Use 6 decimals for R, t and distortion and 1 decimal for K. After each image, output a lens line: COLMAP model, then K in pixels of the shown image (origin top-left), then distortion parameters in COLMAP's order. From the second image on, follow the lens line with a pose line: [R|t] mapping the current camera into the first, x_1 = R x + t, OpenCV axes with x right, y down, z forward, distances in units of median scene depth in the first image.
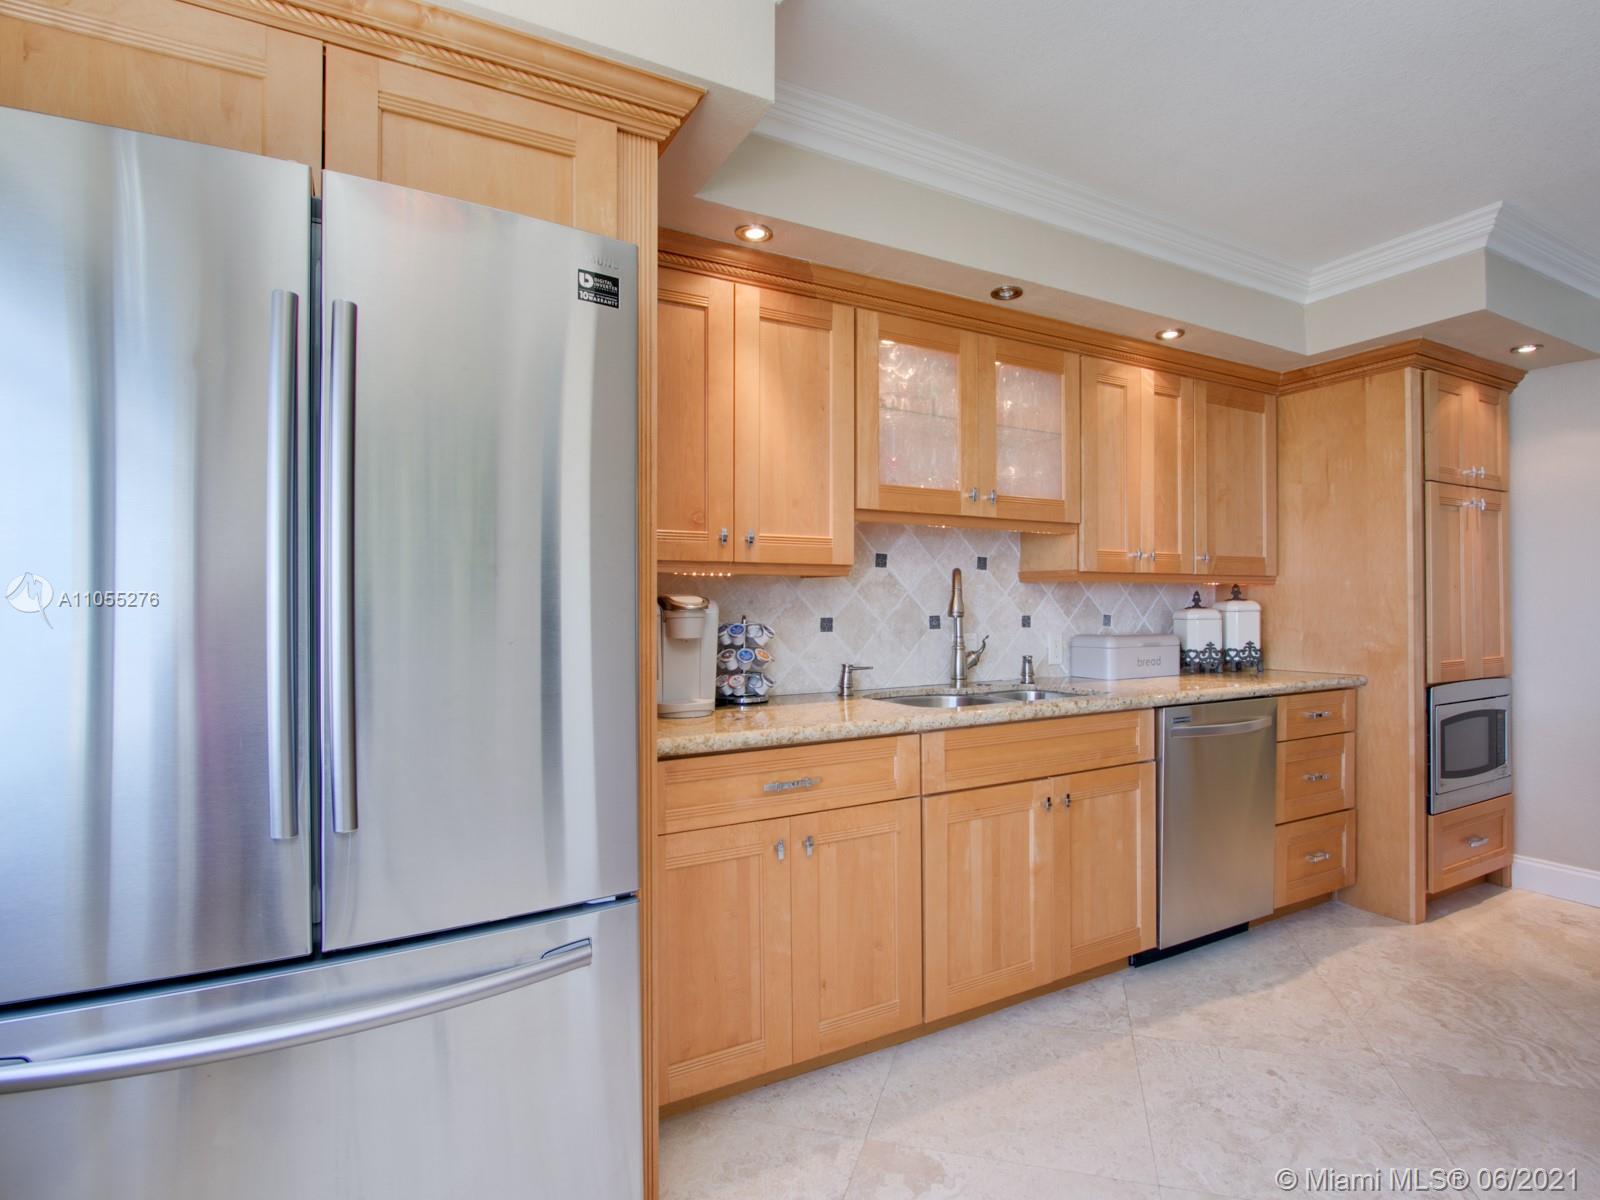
lens RADIAL K [[817.6, 0, 805.2], [0, 817.6, 598.3], [0, 0, 1]] dist [-0.011753, -0.001011]
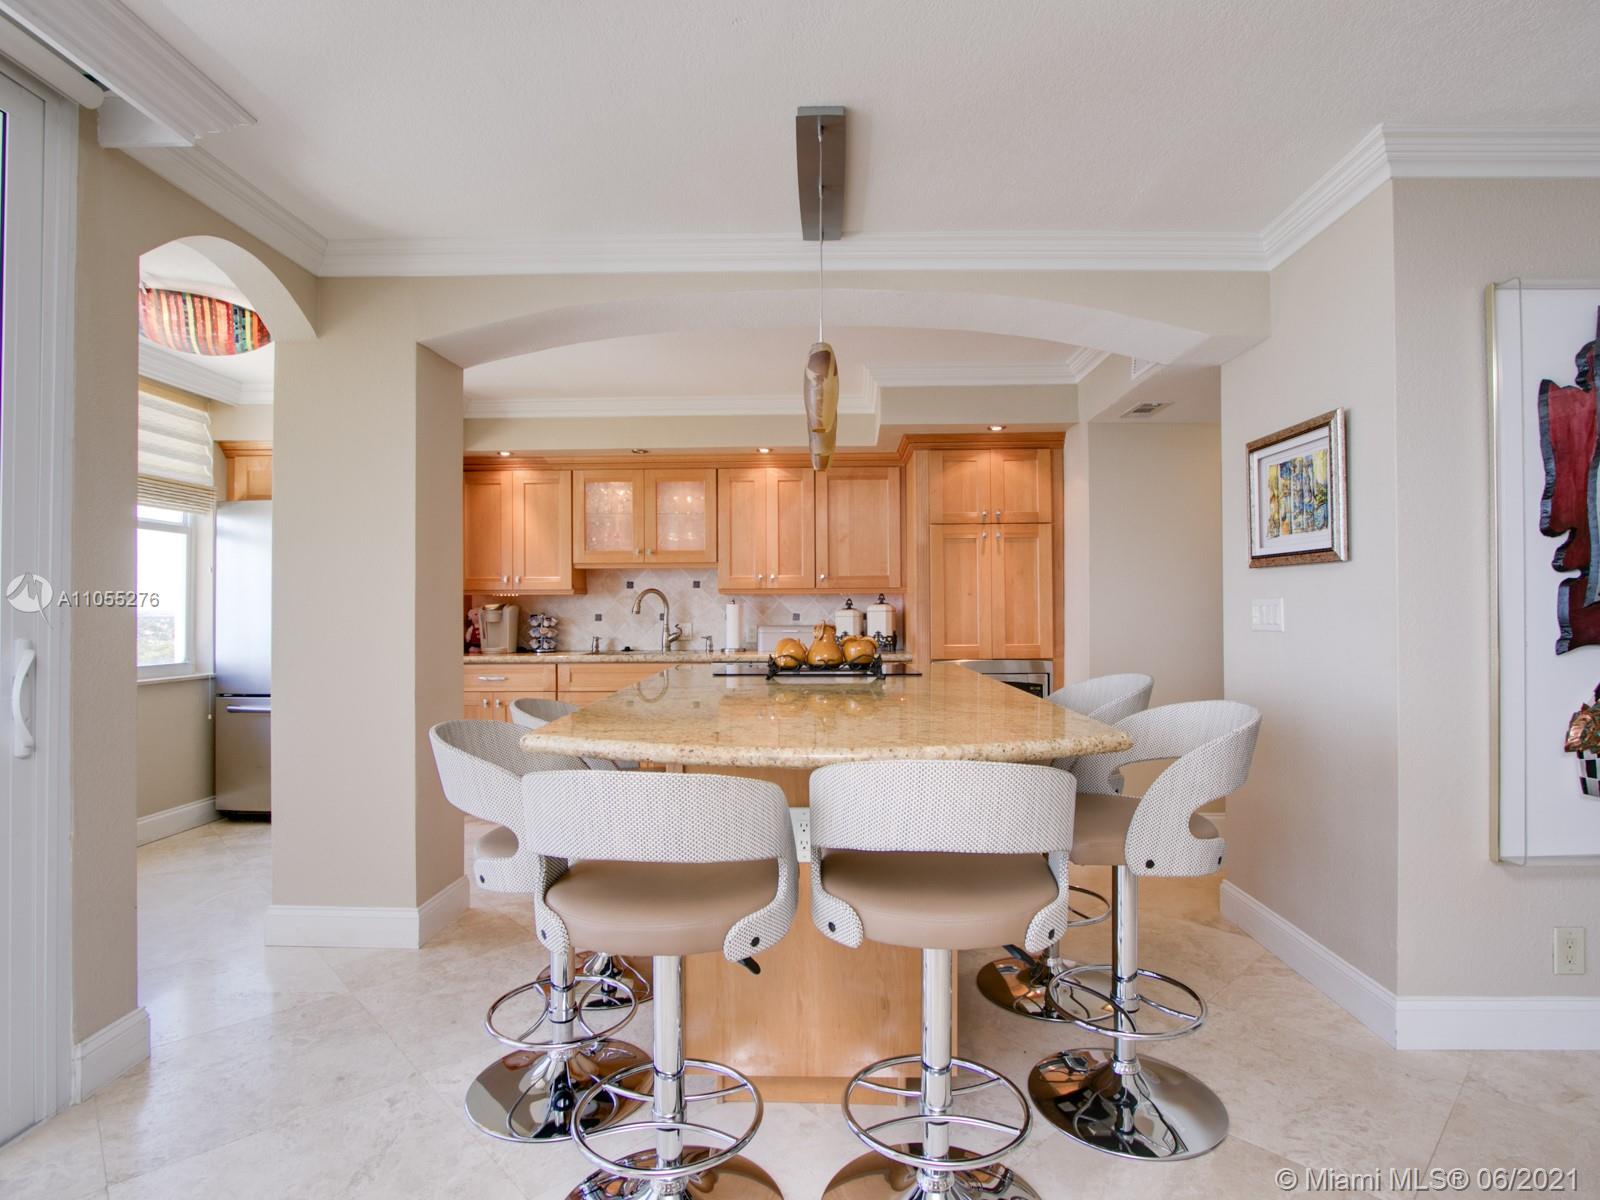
lens RADIAL K [[817.6, 0, 796.0], [0, 817.6, 599.9], [0, 0, 1]] dist [-0.011753, -0.001011]
pose [[0.845380, -0.008016, -0.534106, 1.436172], [0.006130, 0.999967, -0.005305, 0.002268], [0.534131, 0.001211, 0.845401, -0.431948]]
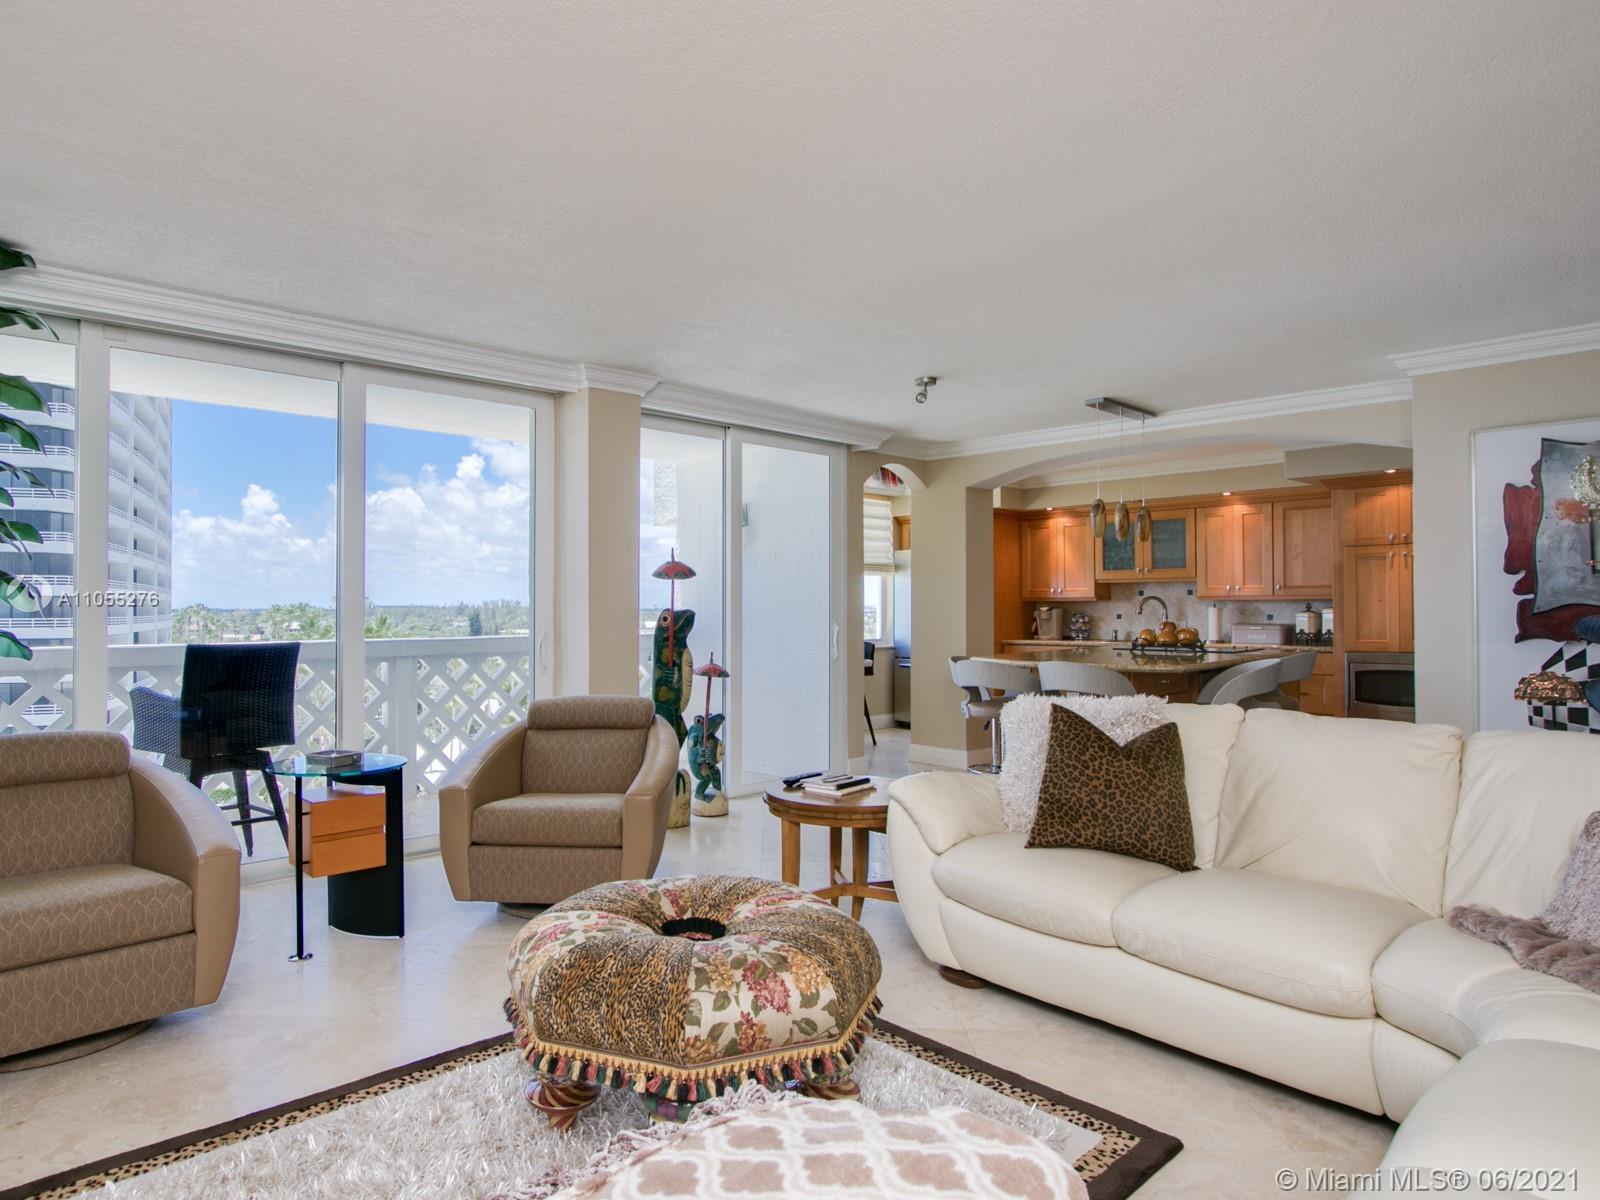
lens RADIAL K [[935.1, 0, 766.2], [0, 935.1, 605.4], [0, 0, 1]] dist [-0.005592, -0.000727]
pose [[0.230008, -0.001574, -0.973188, 2.758167], [0.007904, 0.999969, 0.000251, -0.015888], [0.973157, -0.007750, 0.230013, -0.905708]]
